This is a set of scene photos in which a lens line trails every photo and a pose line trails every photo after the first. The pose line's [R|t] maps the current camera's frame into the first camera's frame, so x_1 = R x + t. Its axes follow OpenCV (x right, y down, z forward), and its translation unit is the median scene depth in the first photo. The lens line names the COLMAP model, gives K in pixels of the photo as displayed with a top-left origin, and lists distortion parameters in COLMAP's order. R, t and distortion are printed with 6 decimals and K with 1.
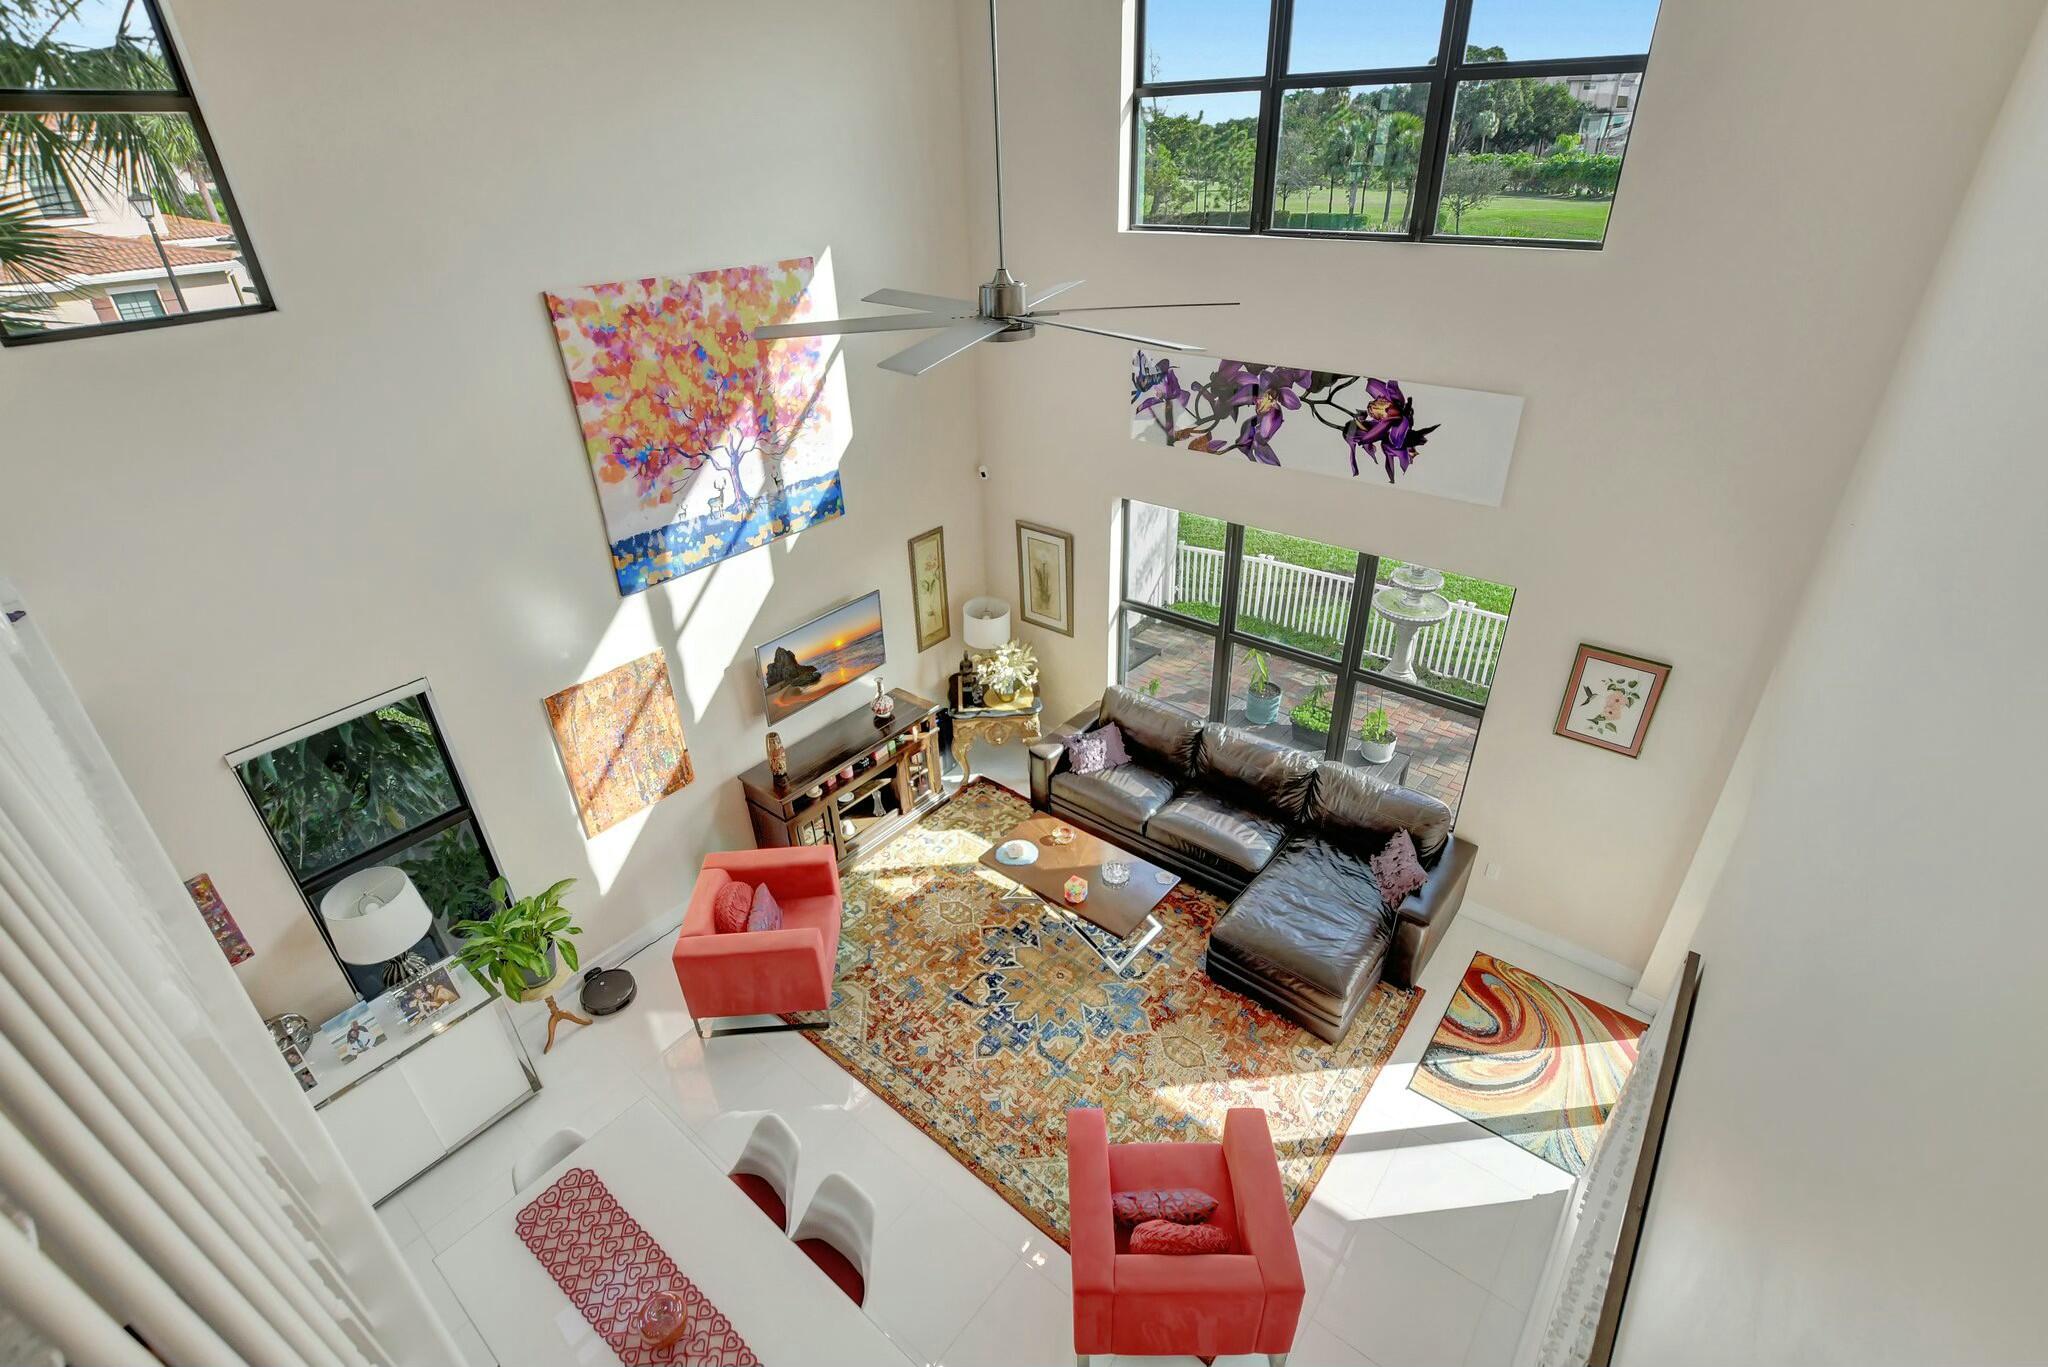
lens RADIAL K [[933.0, 0, 1025.8], [0, 933.0, 692.9], [0, 0, 1]] dist [-0.026114, 0.000003]
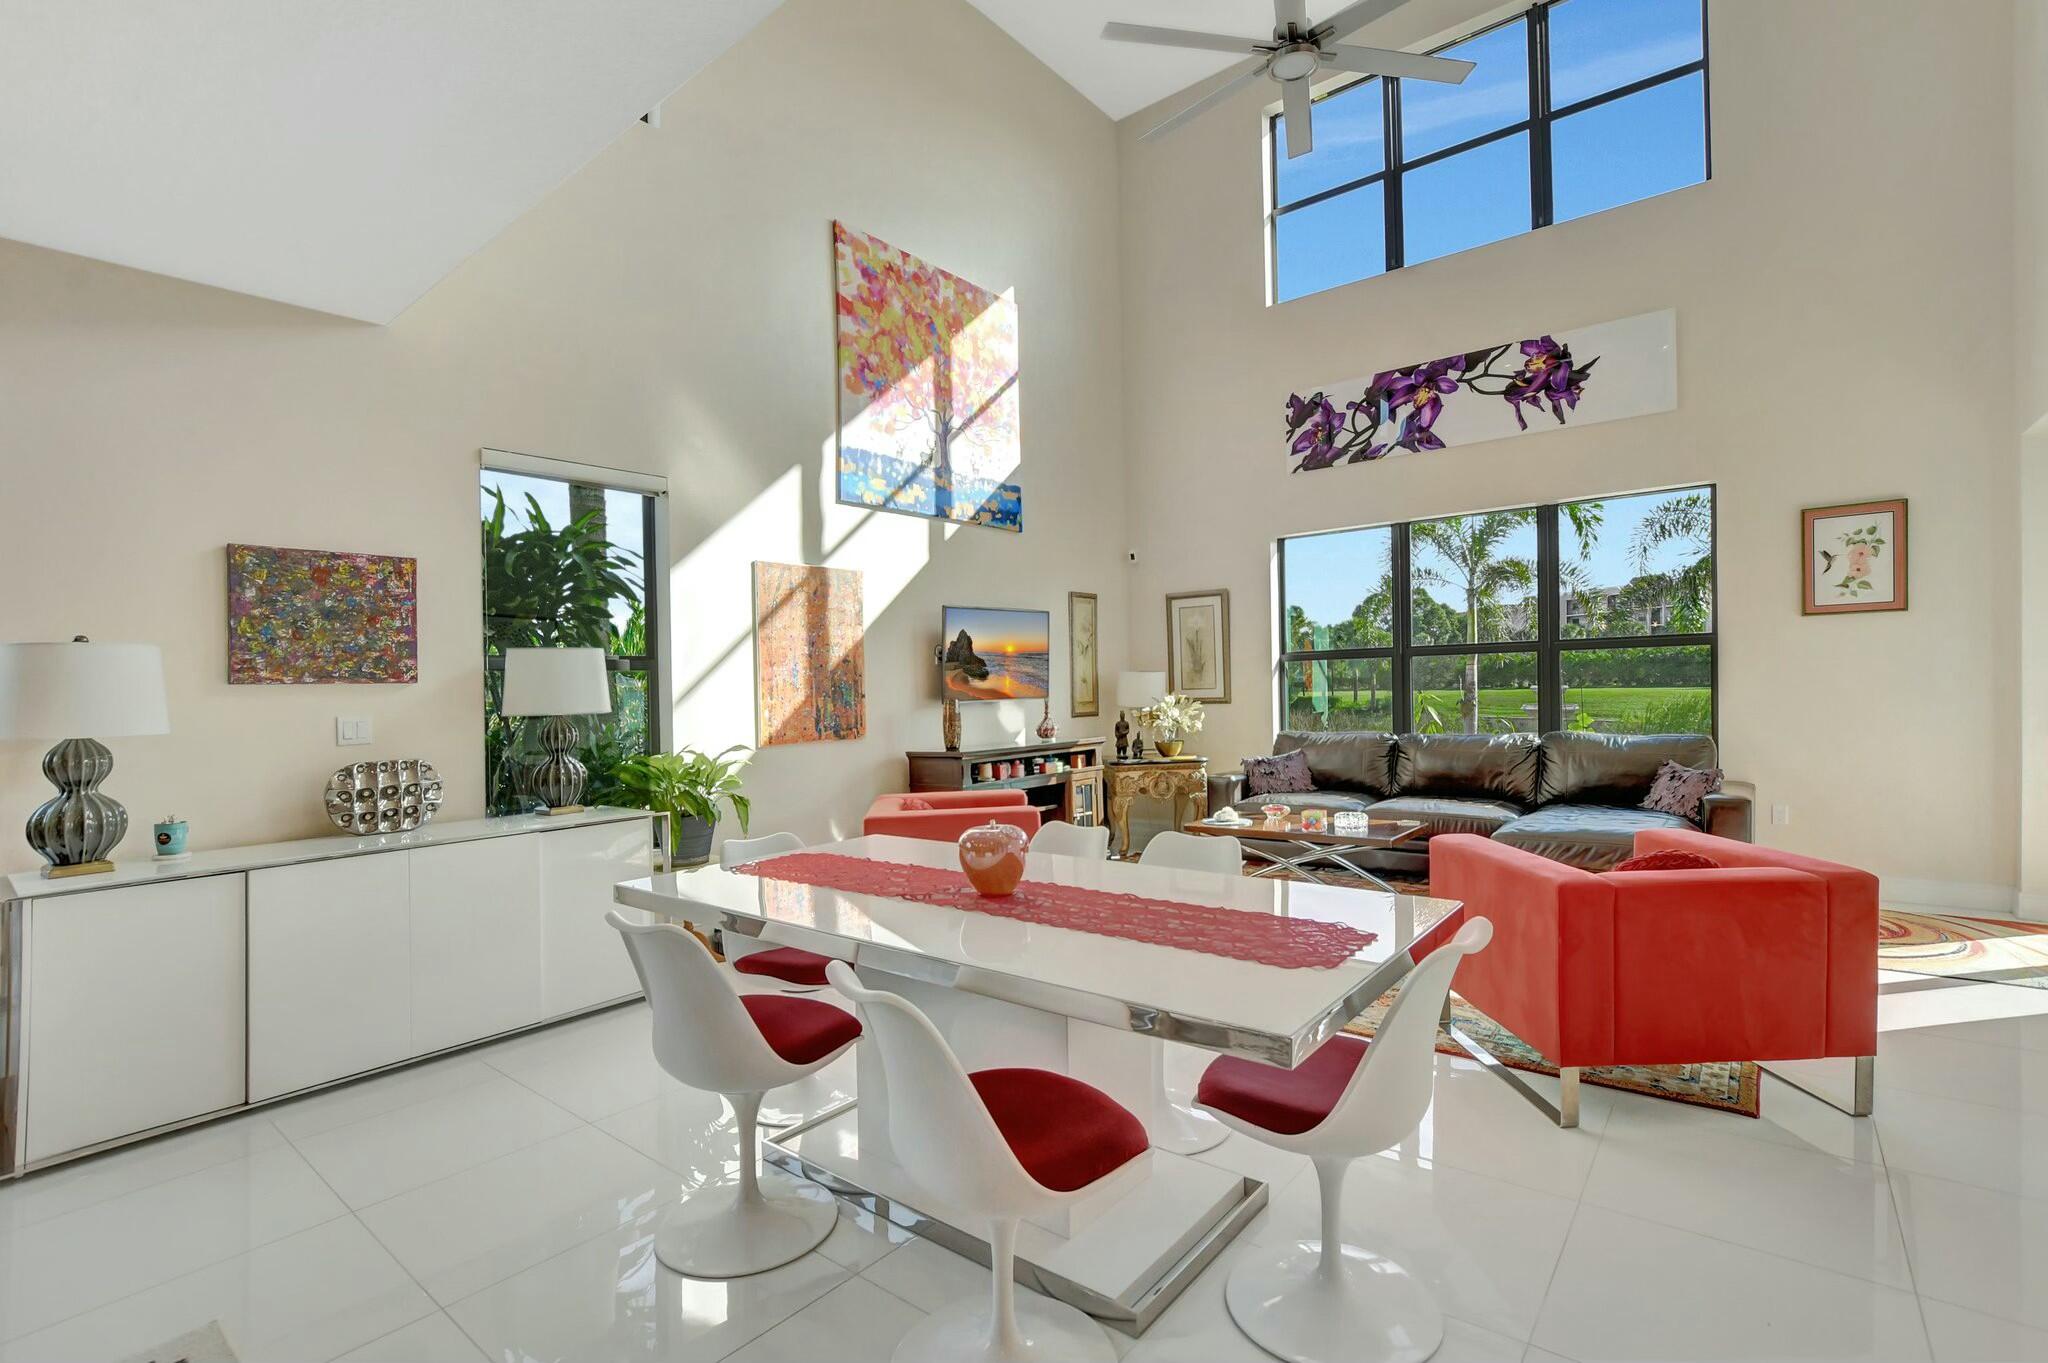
lens RADIAL K [[933.0, 0, 1025.8], [0, 933.0, 690.9], [0, 0, 1]] dist [-0.026114, 0.000003]
pose [[0.999997, 0.002344, -0.000545, -0.225087], [-0.002314, 0.874871, -0.484350, 0.556842], [-0.000659, 0.484350, 0.874874, 0.205724]]
